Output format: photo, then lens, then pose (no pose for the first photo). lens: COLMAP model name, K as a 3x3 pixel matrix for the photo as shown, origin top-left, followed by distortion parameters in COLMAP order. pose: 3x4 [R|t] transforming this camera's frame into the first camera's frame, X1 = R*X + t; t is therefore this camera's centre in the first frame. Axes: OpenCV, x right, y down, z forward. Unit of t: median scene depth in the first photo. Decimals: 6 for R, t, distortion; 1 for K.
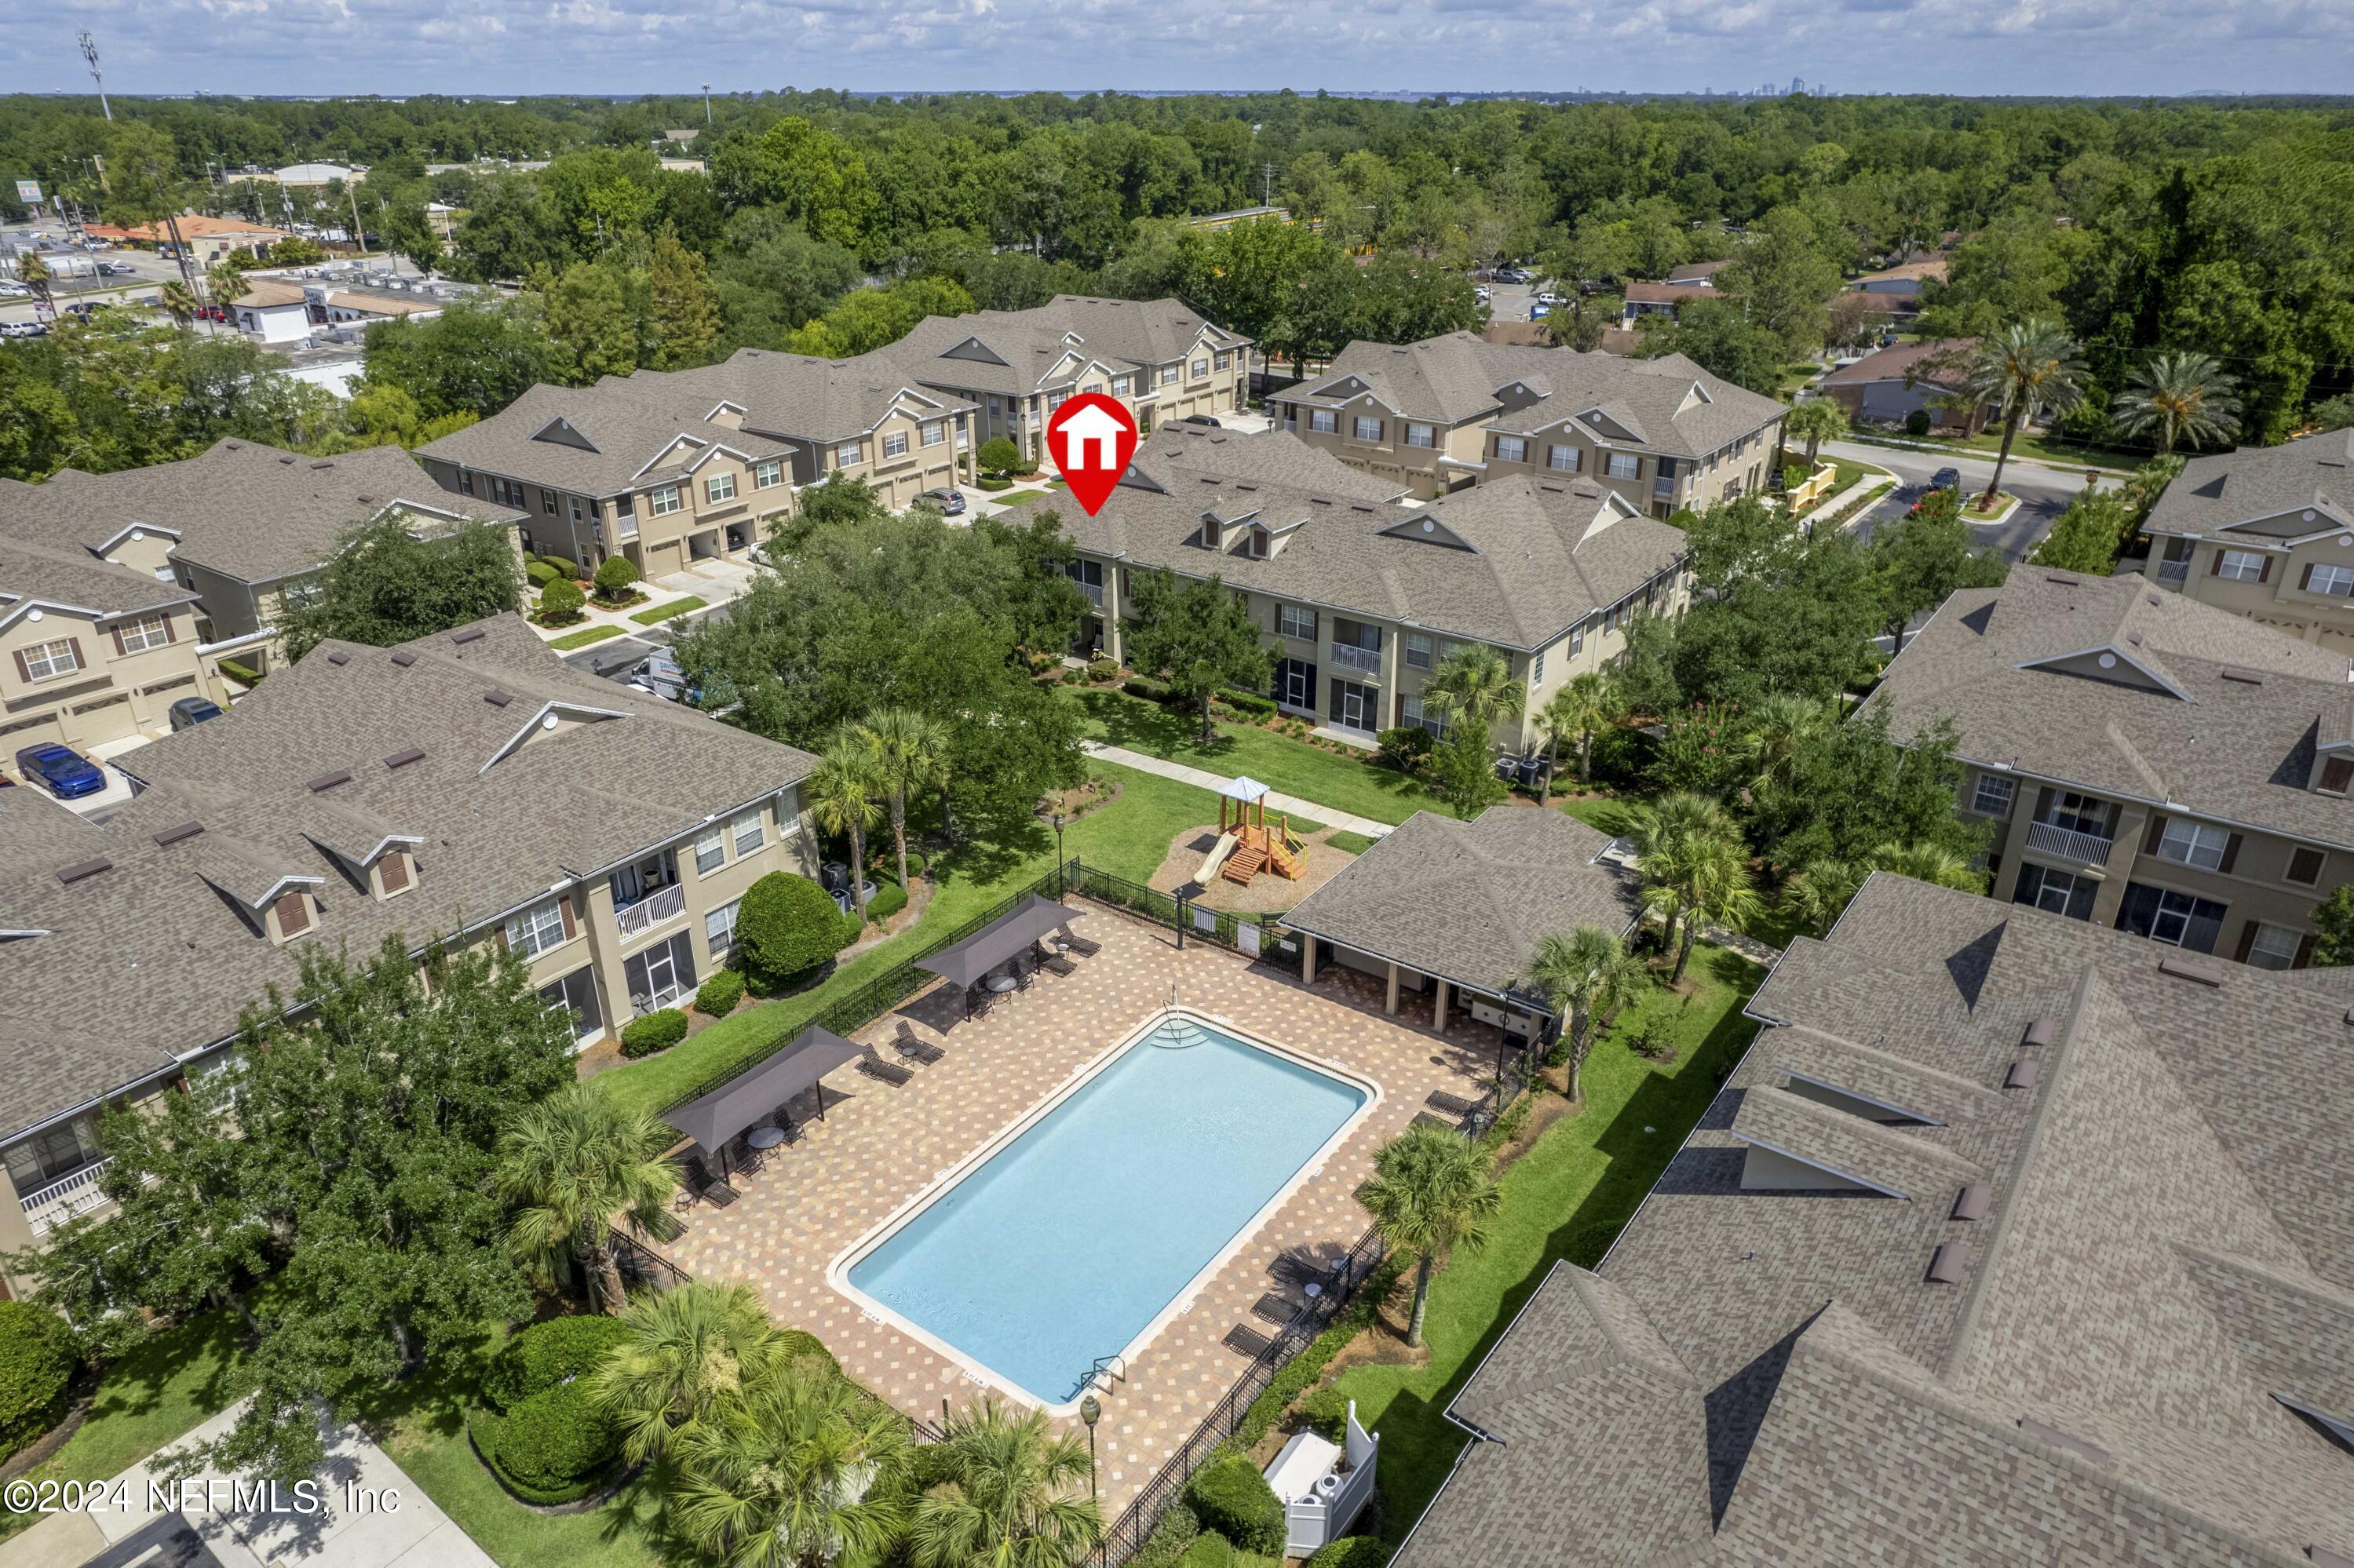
lens RADIAL K [[1508.0, 0, 1177.0], [0, 1508.0, 784.0], [0, 0, 1]] dist [-0.078350, 0.084079]
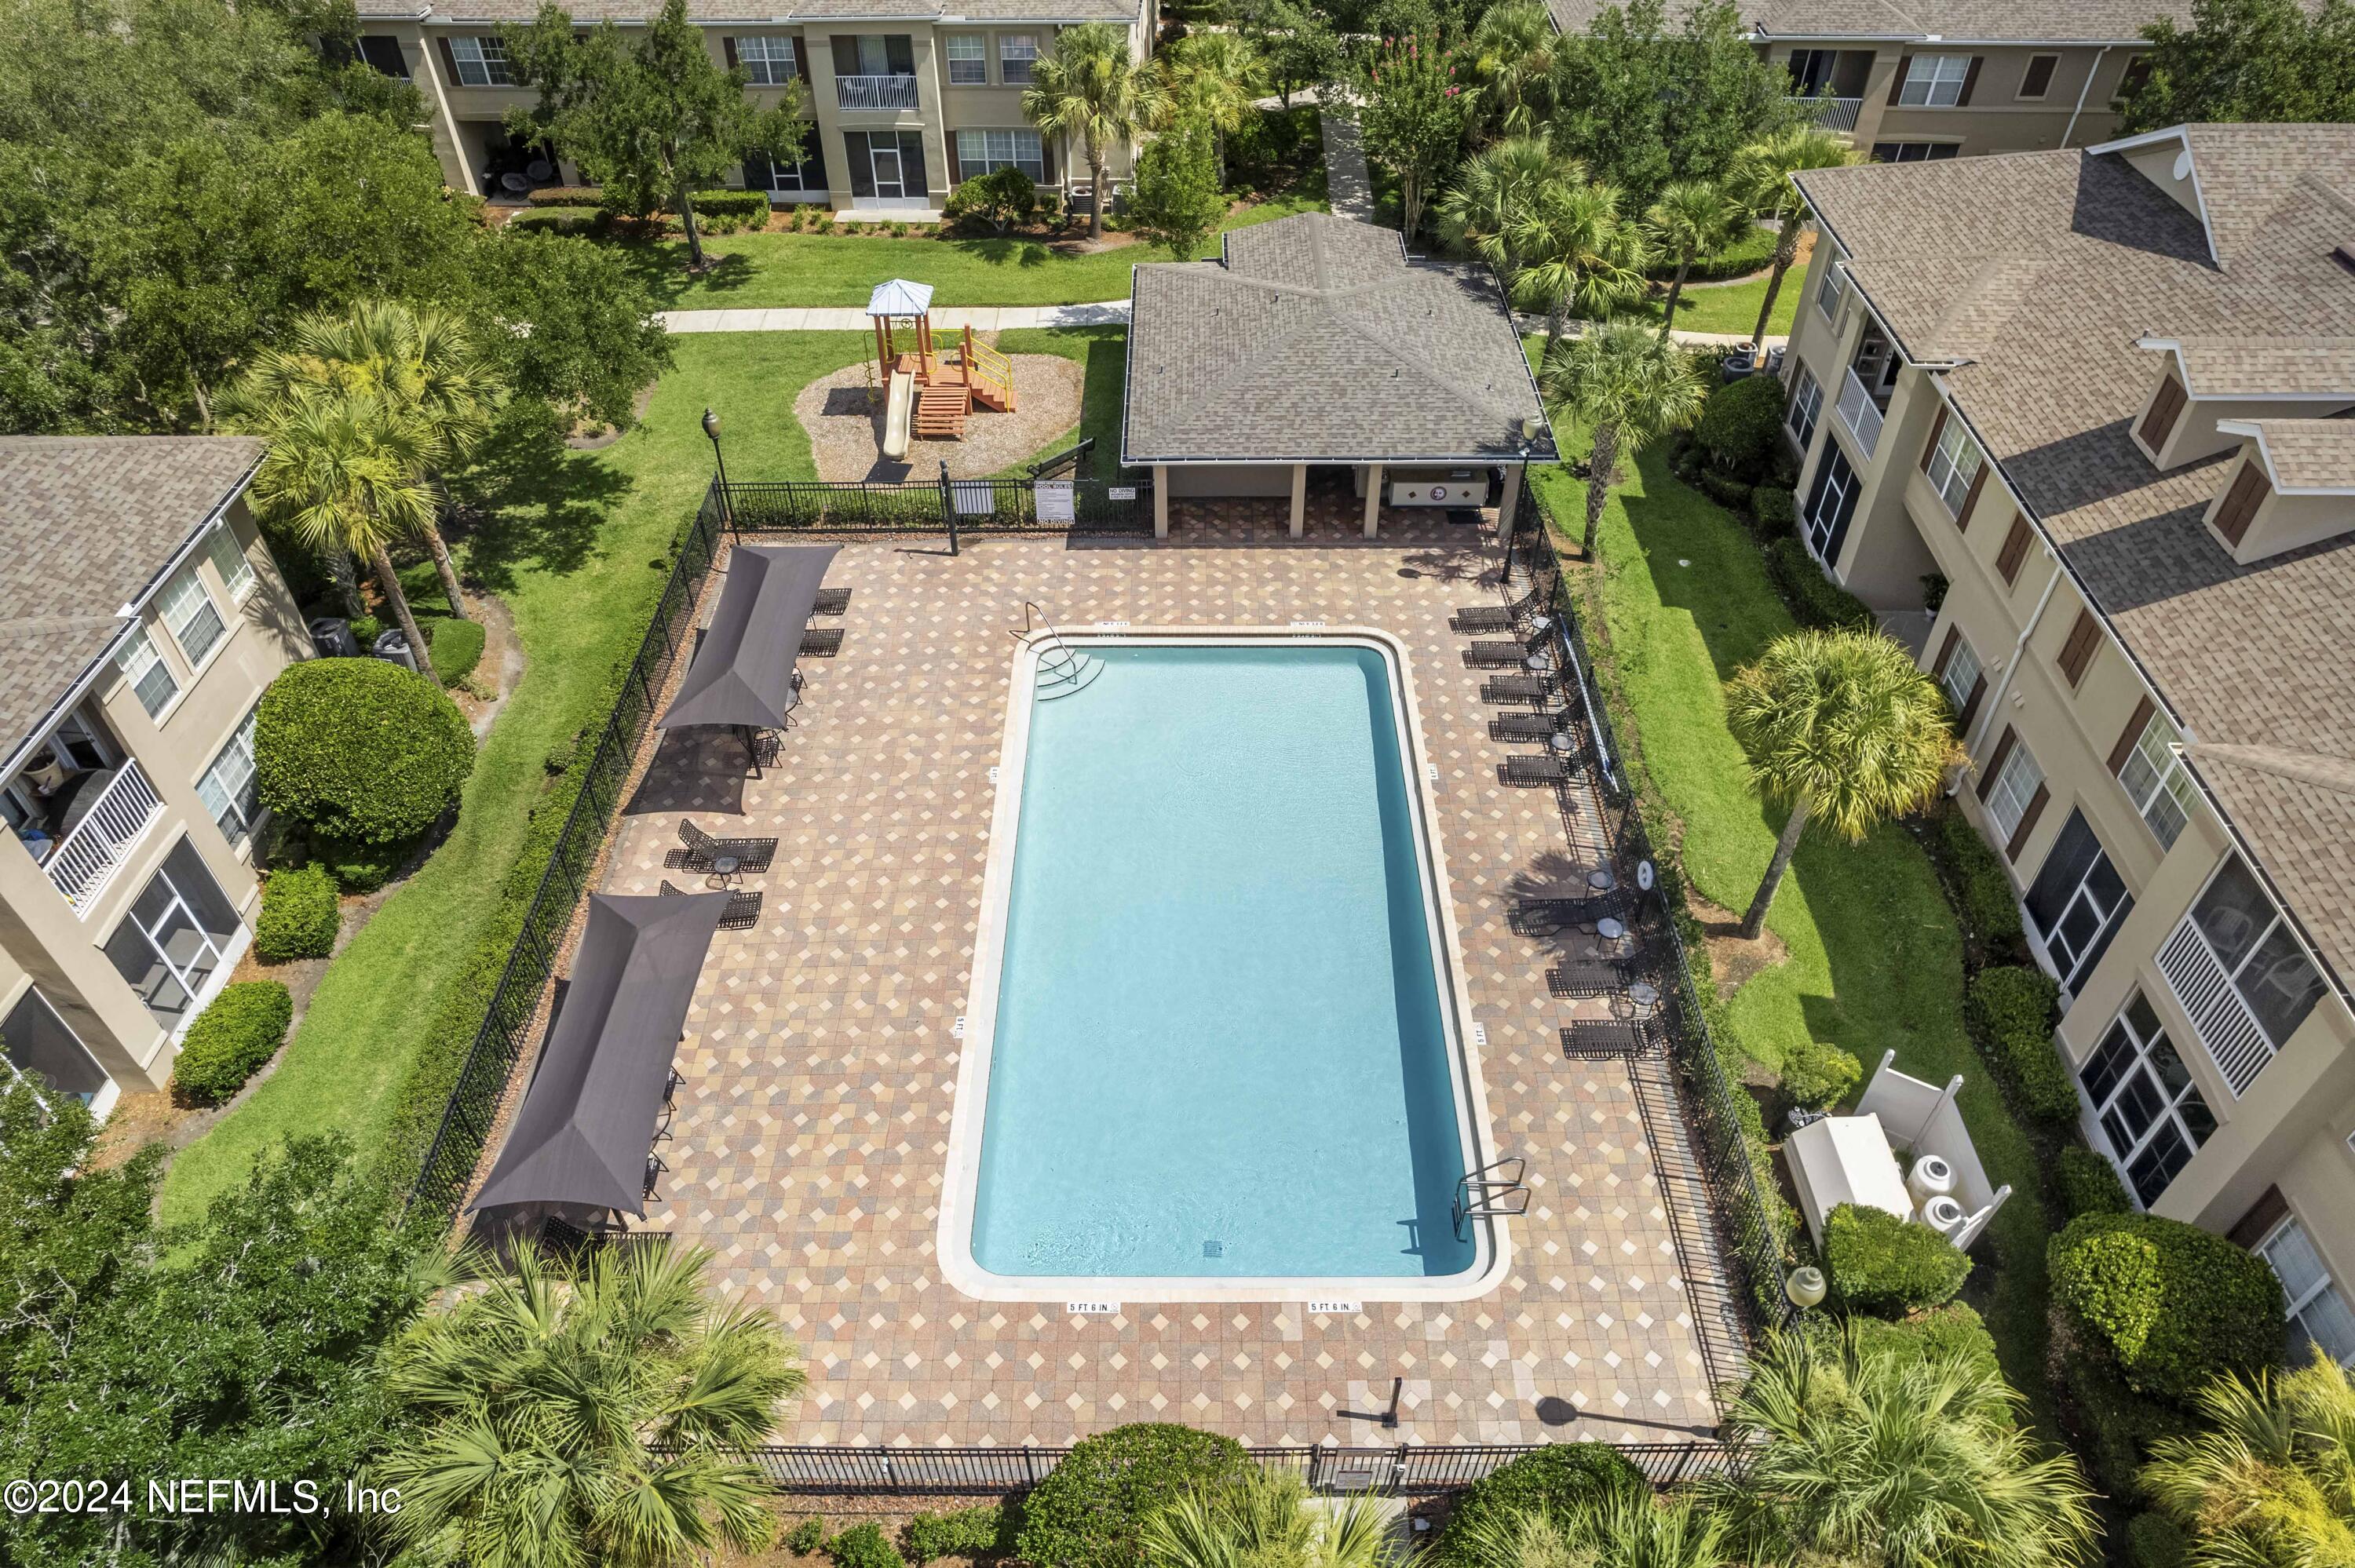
lens RADIAL K [[1508.6, 0, 1177.5], [0, 1508.6, 784.0], [0, 0, 1]] dist [-0.078350, 0.084079]
pose [[0.816443, -0.395146, 0.421048, -0.237726], [0.246756, 0.898004, 0.364281, -0.016195], [-0.522047, -0.193519, 0.830673, 0.382497]]
